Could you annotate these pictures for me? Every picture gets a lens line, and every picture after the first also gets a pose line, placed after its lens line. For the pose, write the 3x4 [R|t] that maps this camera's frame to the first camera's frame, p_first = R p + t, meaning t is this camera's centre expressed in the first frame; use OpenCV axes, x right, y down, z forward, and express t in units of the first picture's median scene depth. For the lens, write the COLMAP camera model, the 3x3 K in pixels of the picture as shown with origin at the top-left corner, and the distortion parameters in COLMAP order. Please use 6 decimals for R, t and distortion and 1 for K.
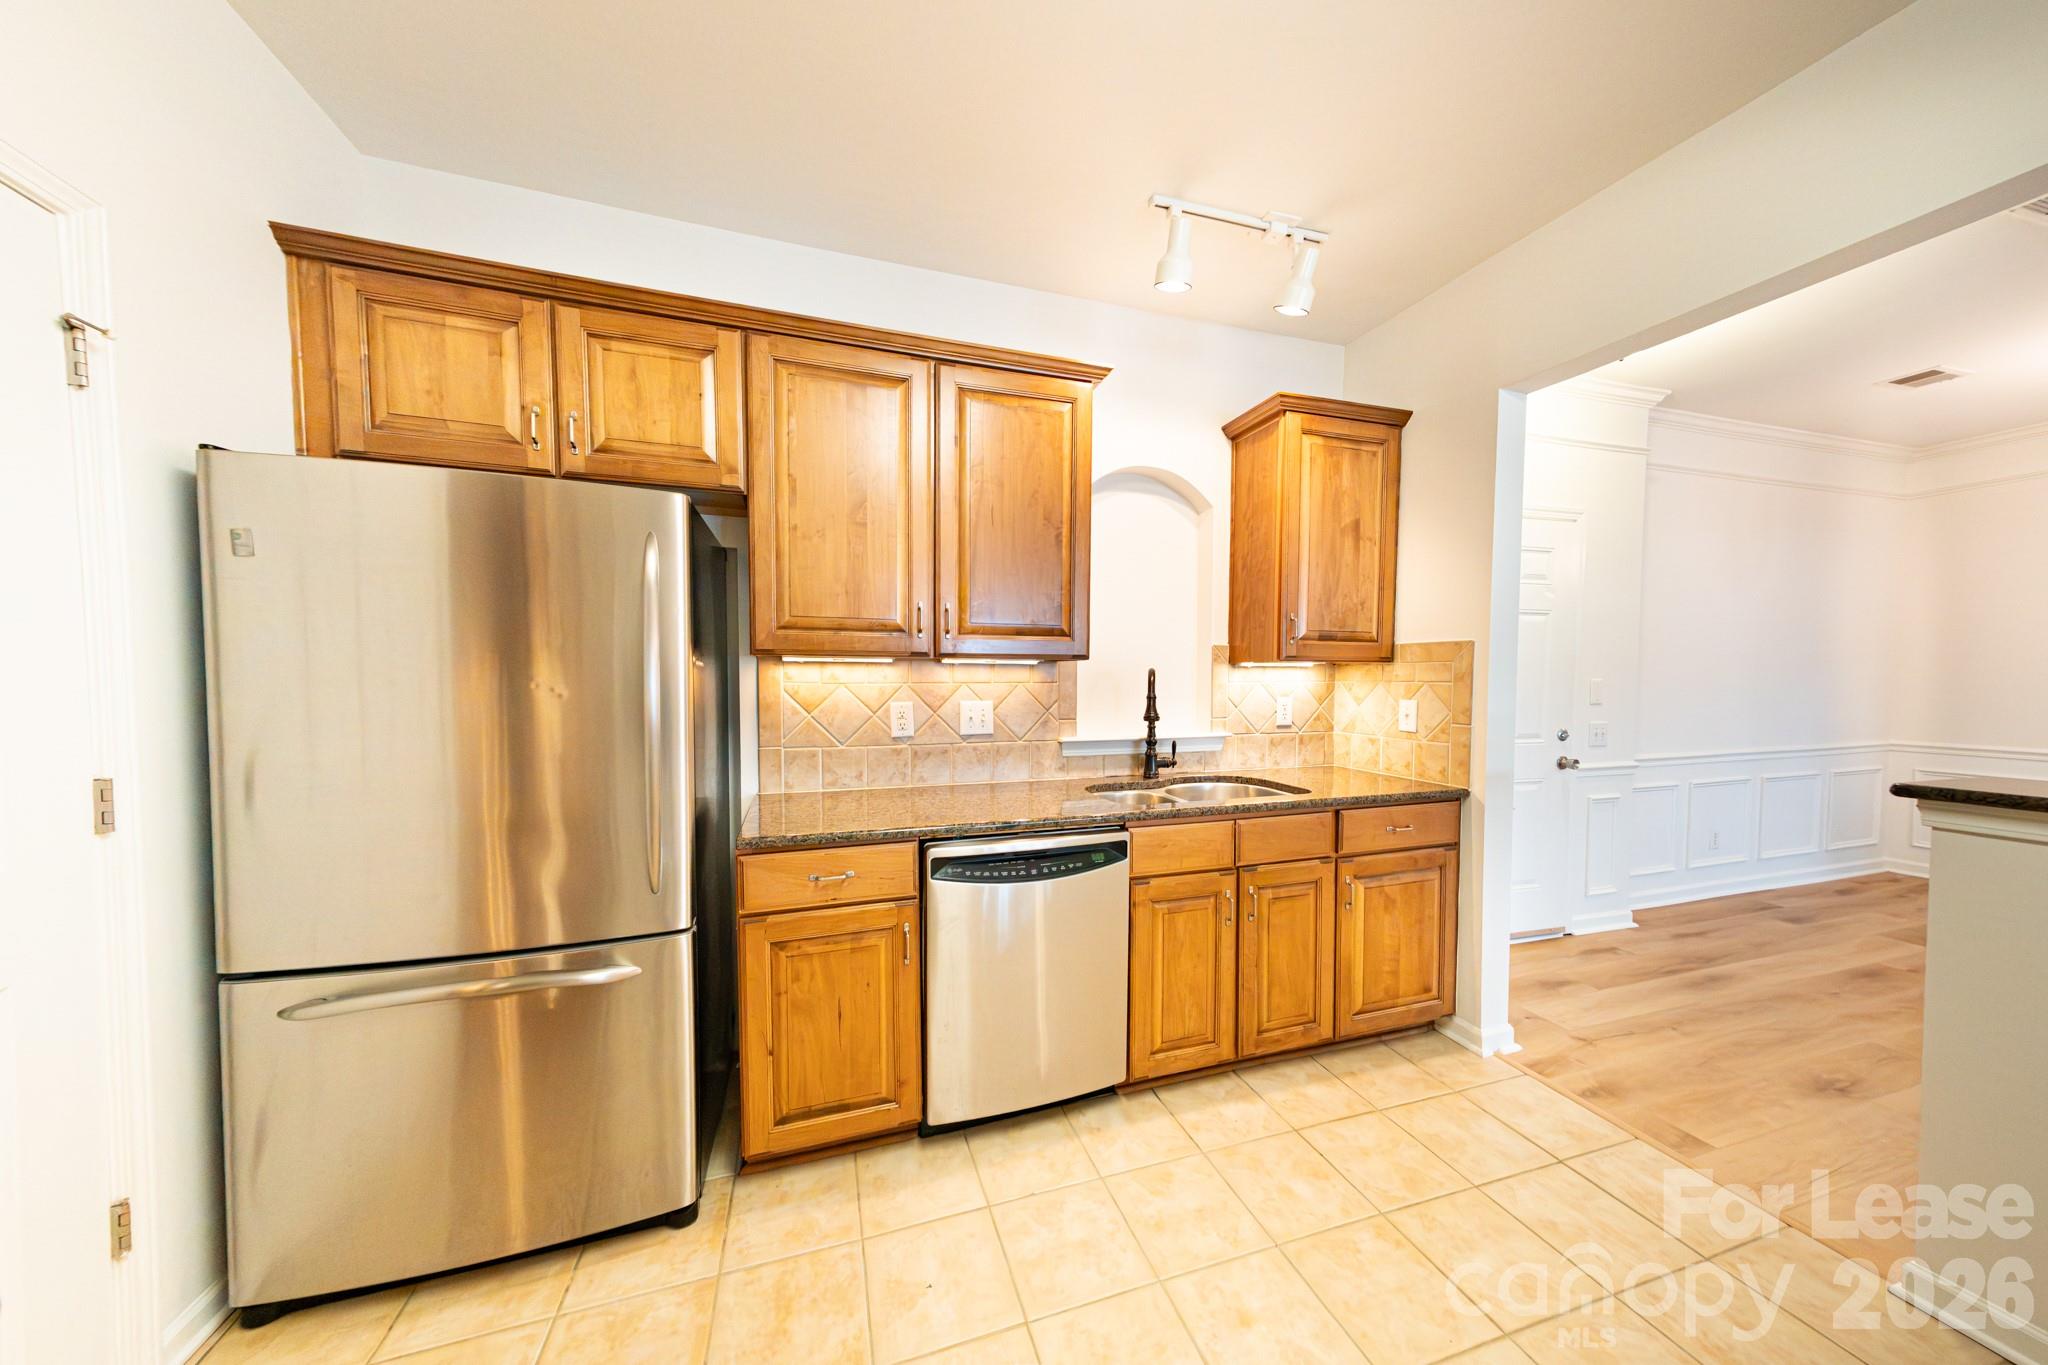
lens RADIAL K [[664.4, 0, 1019.9], [0, 664.4, 706.7], [0, 0, 1]] dist [0.011709, 0.000397]
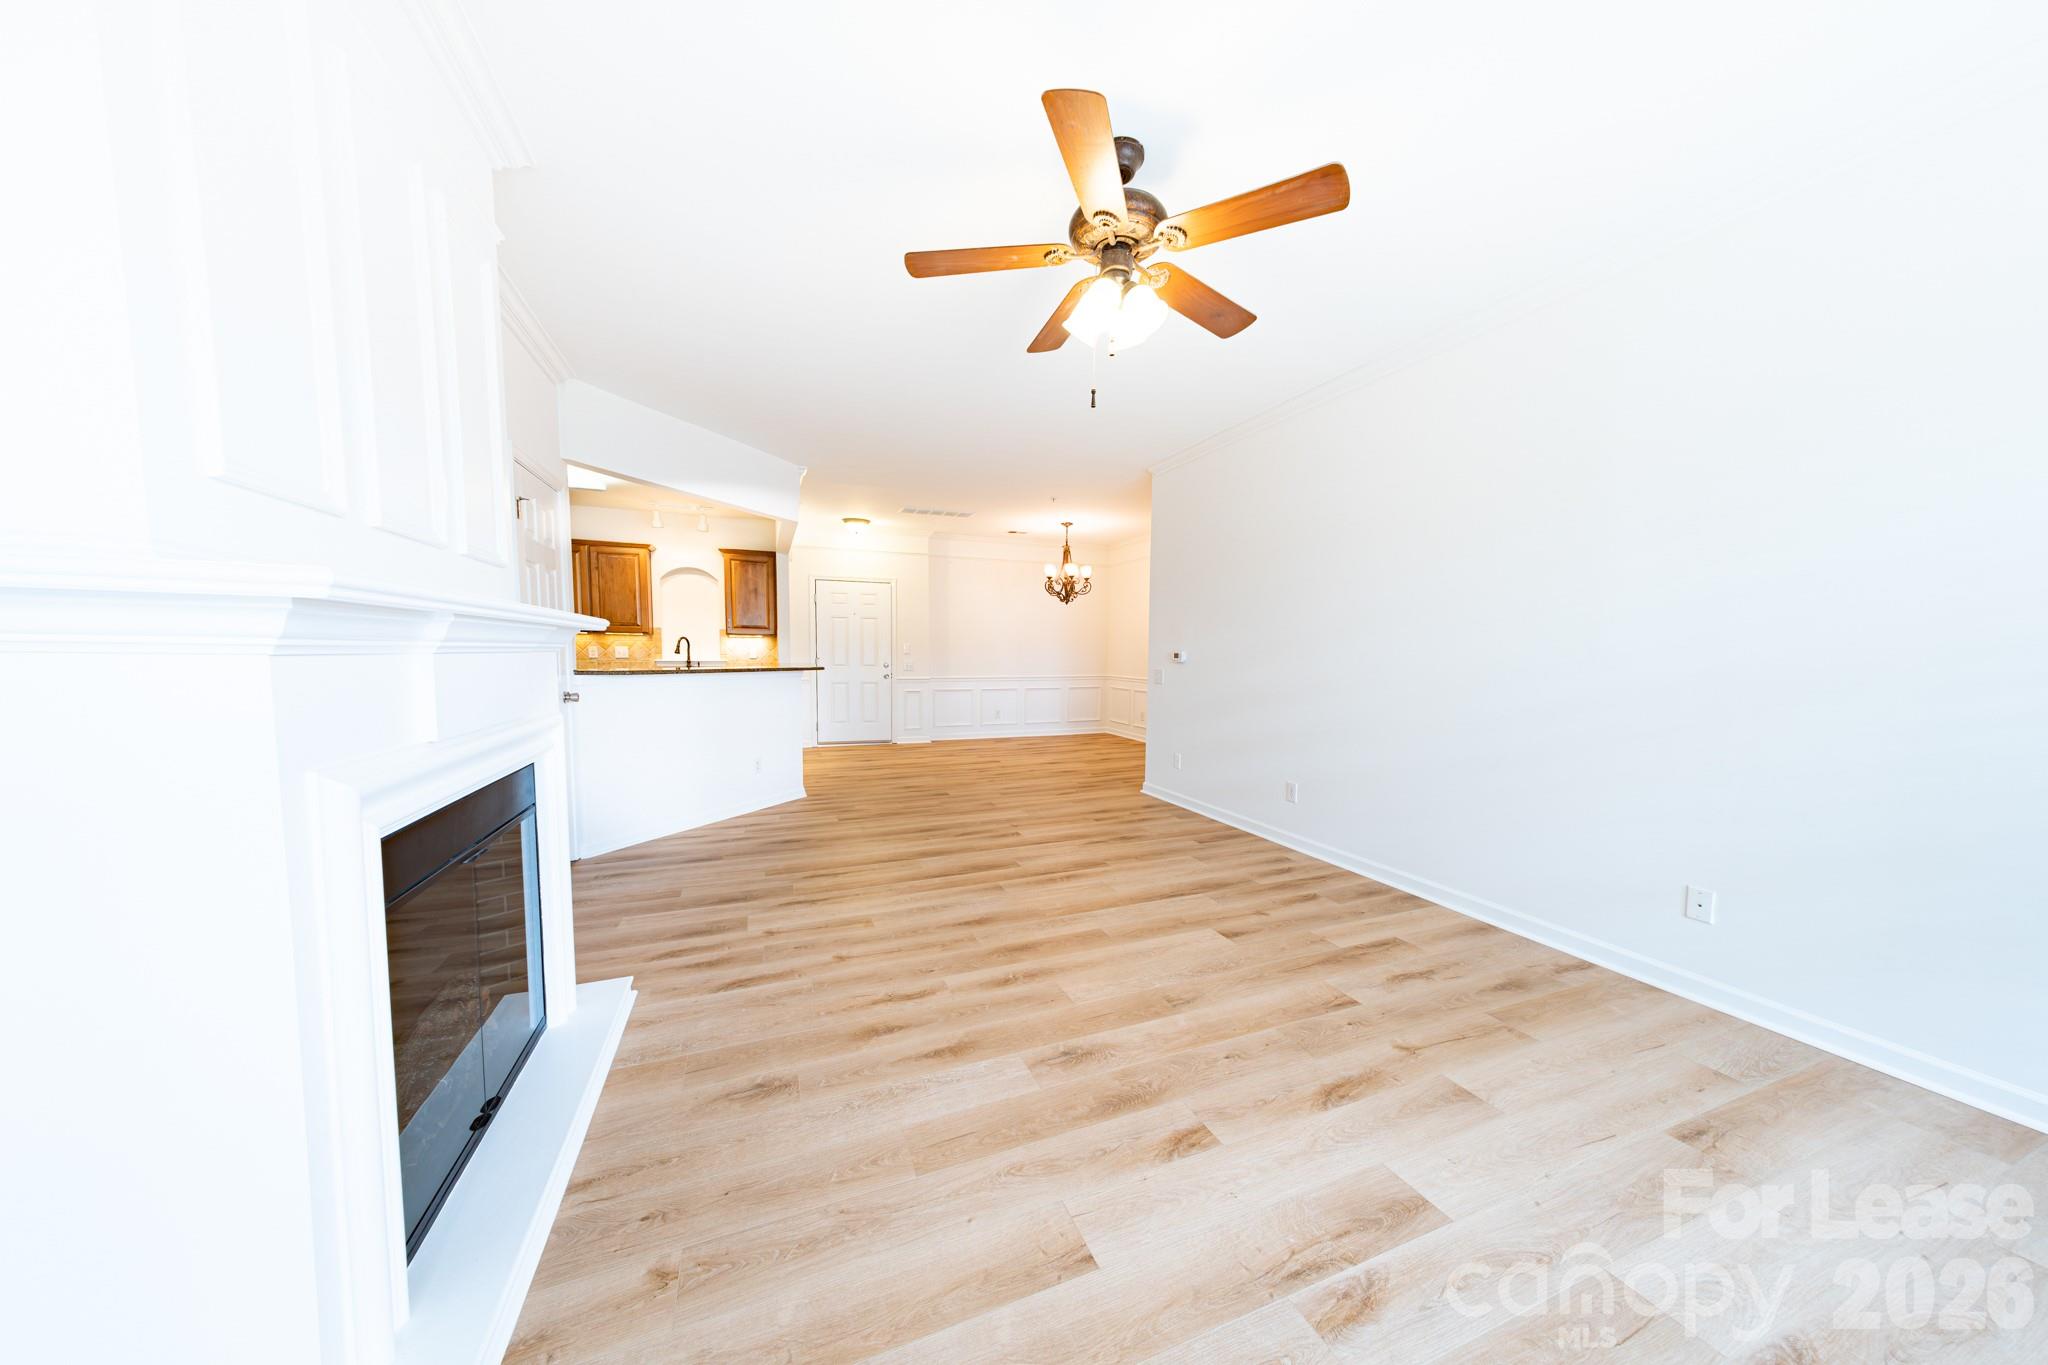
lens RADIAL K [[664.4, 0, 1019.5], [0, 664.4, 709.2], [0, 0, 1]] dist [0.011709, 0.000397]
pose [[0.998559, 0.006148, 0.053317, 1.831906], [-0.008723, 0.998800, 0.048201, 0.130118], [-0.052956, -0.048597, 0.997414, -2.477482]]
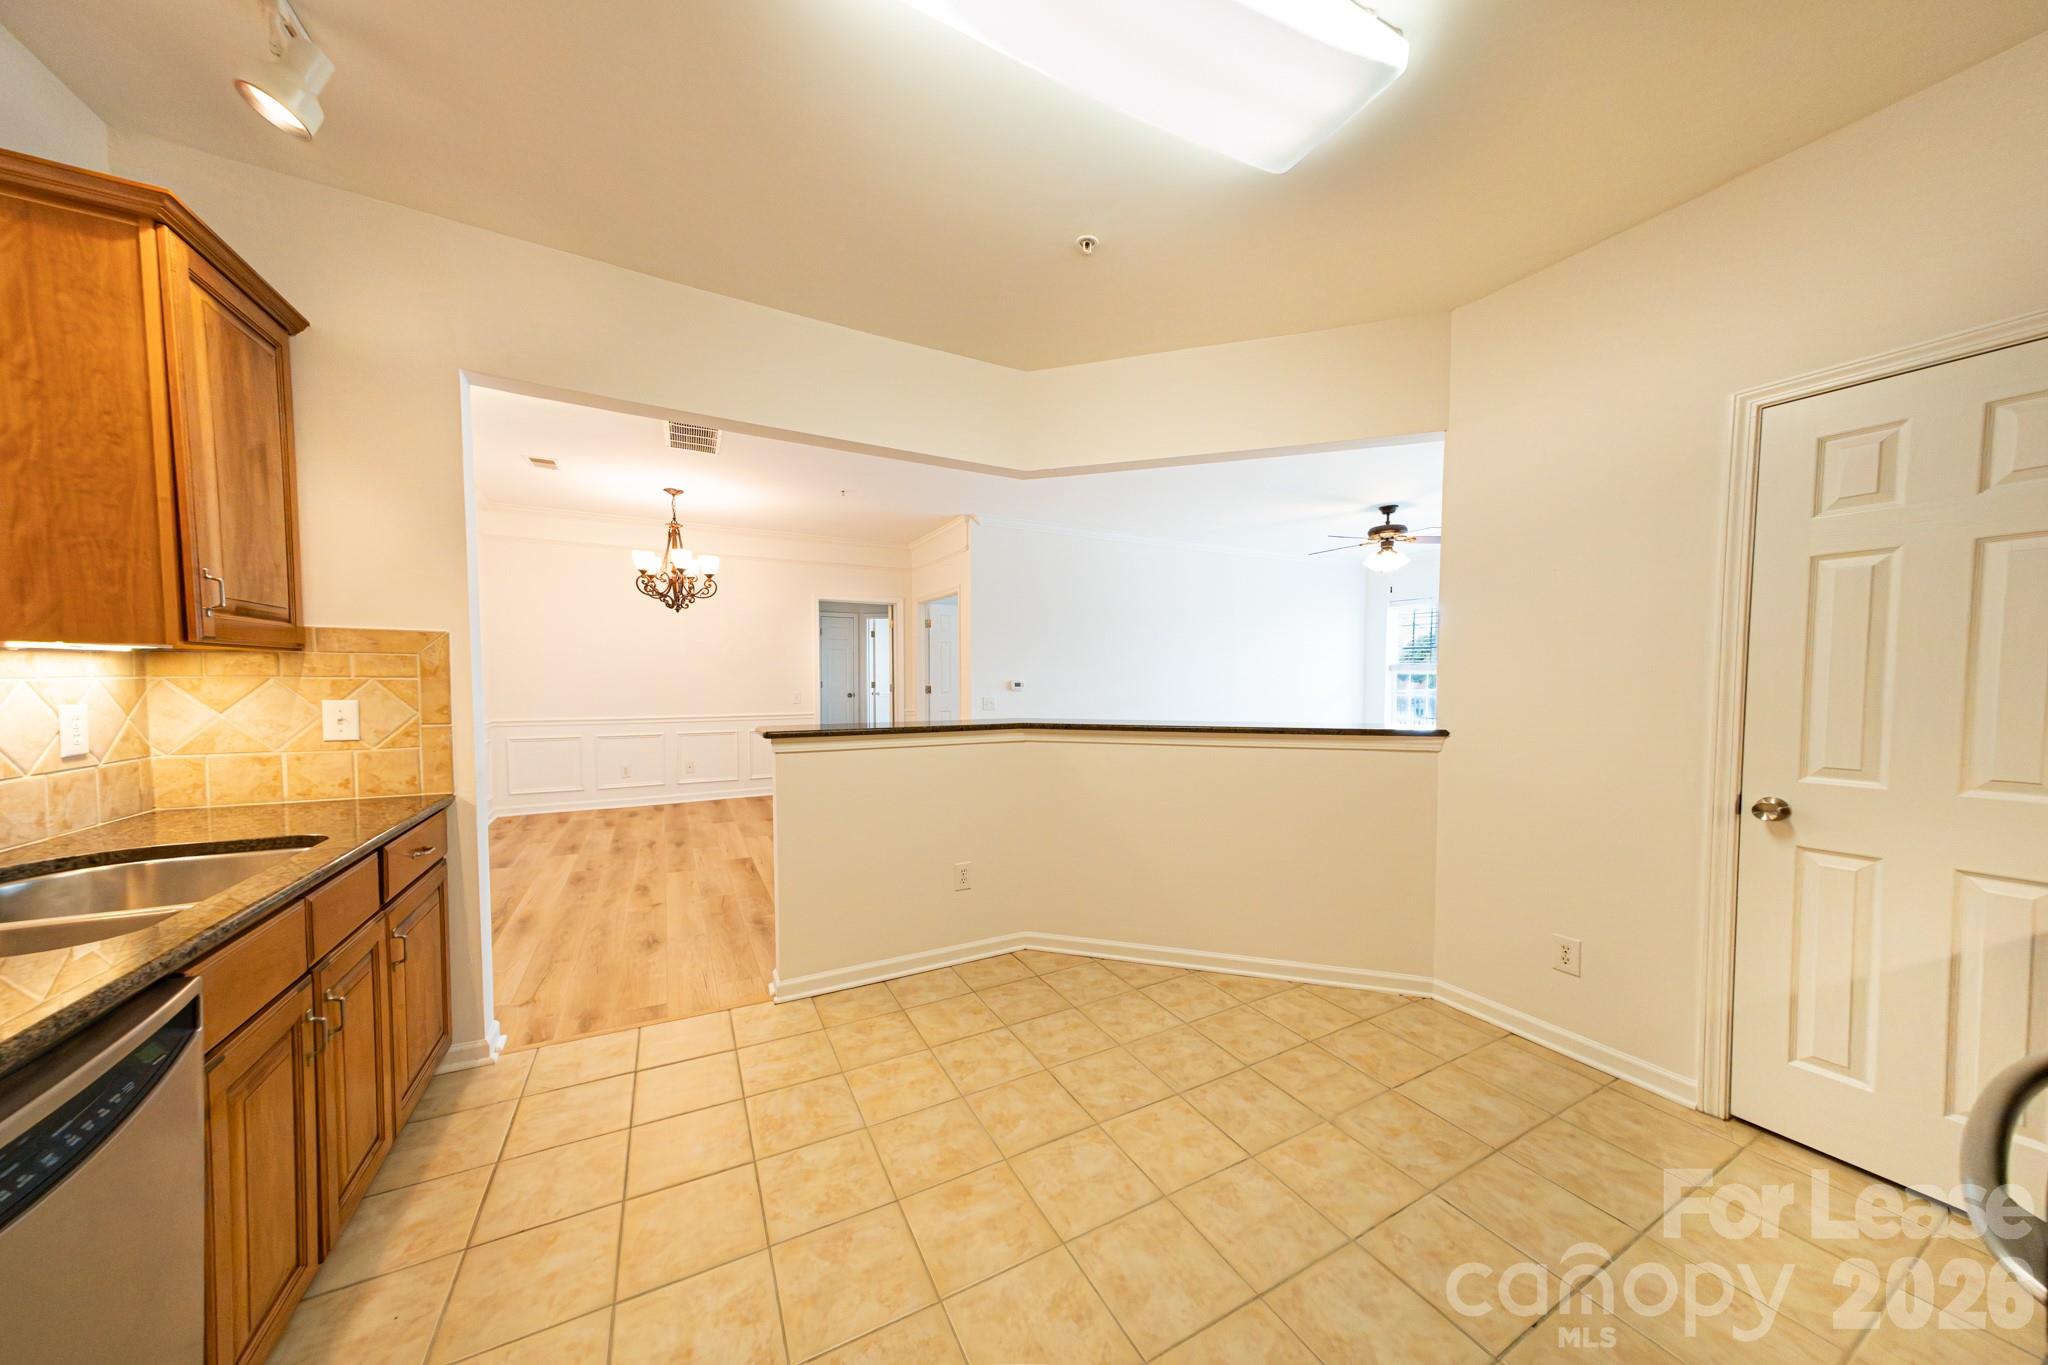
lens RADIAL K [[664.4, 0, 1030.7], [0, 664.4, 706.0], [0, 0, 1]] dist [0.011709, 0.000397]
pose [[-0.182934, -0.047870, 0.981959, -0.417992], [0.036339, 0.997802, 0.055412, -0.021653], [-0.982453, 0.045820, -0.180793, 0.421067]]
